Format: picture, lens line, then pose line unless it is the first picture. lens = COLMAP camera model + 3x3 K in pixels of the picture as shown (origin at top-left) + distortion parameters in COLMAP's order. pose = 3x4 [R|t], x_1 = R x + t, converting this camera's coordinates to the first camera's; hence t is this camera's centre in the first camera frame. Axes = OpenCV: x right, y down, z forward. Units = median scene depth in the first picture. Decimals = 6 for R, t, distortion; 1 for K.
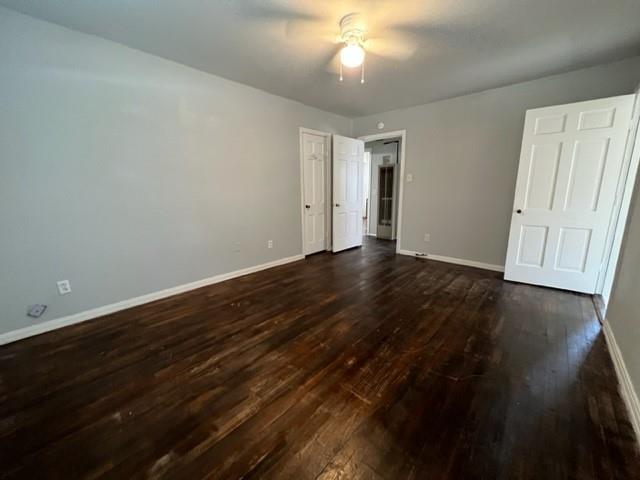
lens RADIAL K [[255.5, 0, 318.1], [0, 255.5, 239.0], [0, 0, 1]] dist [0.001156, 0.000256]
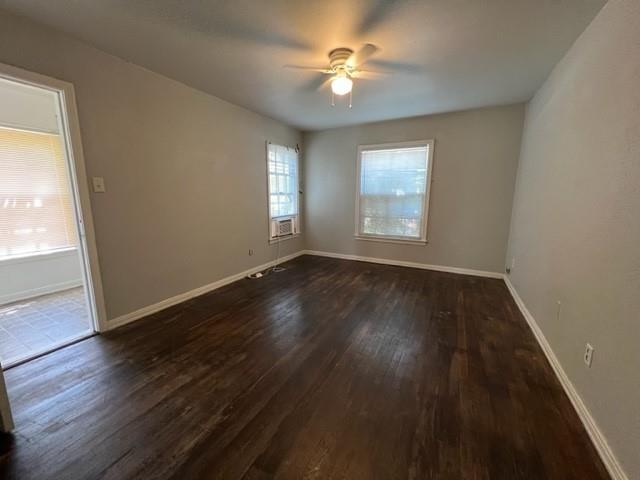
lens RADIAL K [[255.5, 0, 318.1], [0, 255.5, 239.0], [0, 0, 1]] dist [0.001156, 0.000256]
pose [[-0.969079, 0.049804, -0.241674, 0.436071], [-0.041292, 0.932877, 0.357821, -0.389953], [0.243273, 0.356736, -0.901974, 1.809367]]
